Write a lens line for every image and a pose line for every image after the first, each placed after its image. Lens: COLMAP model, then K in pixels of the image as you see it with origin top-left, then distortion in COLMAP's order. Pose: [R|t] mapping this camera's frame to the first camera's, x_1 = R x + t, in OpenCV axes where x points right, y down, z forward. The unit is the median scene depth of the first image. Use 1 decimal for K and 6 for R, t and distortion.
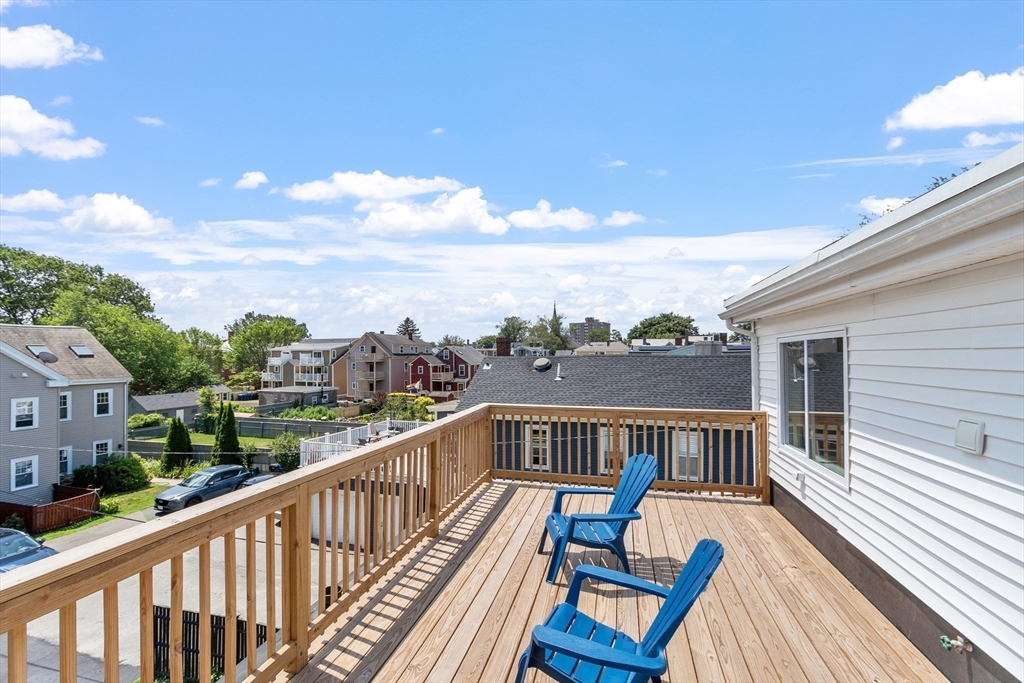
lens RADIAL K [[450.3, 0, 508.5], [0, 450.3, 349.6], [0, 0, 1]] dist [0.002284, -0.000294]
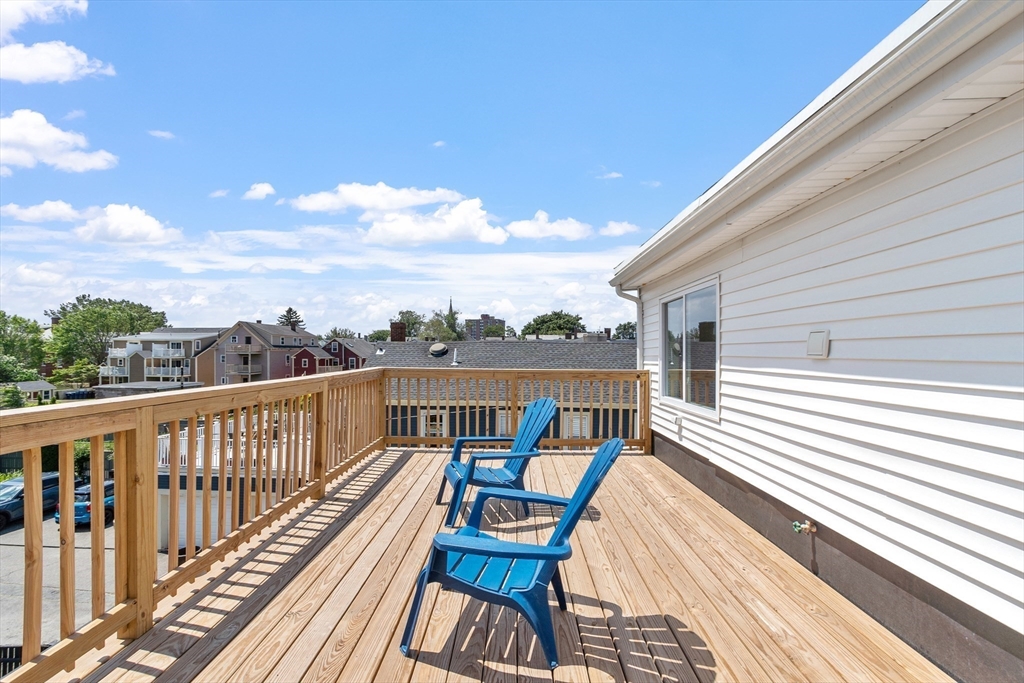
lens RADIAL K [[449.5, 0, 511.7], [0, 449.5, 351.9], [0, 0, 1]] dist [0.008425, -0.003280]
pose [[0.971820, 0.007803, 0.235593, -0.004644], [-0.010264, 0.999905, 0.009221, 0.093756], [-0.235499, -0.011379, 0.971808, 0.028815]]
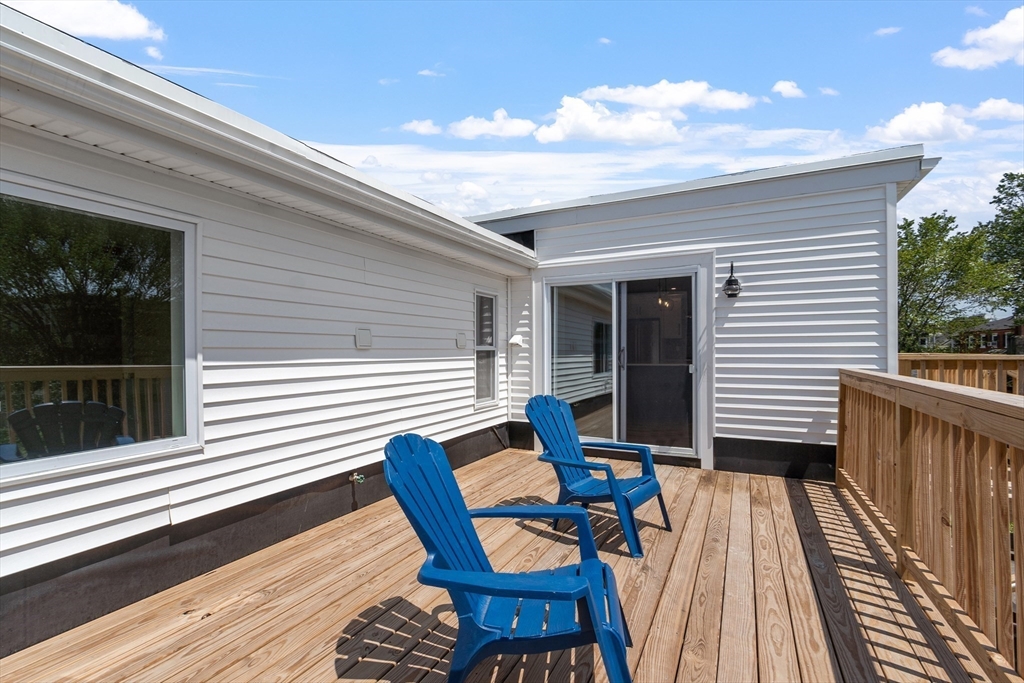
lens RADIAL K [[449.5, 0, 511.7], [0, 449.5, 351.9], [0, 0, 1]] dist [0.008425, -0.003280]
pose [[-0.974201, 0.006523, 0.225587, 0.069730], [0.004649, 0.999950, -0.008838, 0.114766], [-0.225634, -0.007561, -0.974183, 1.090062]]
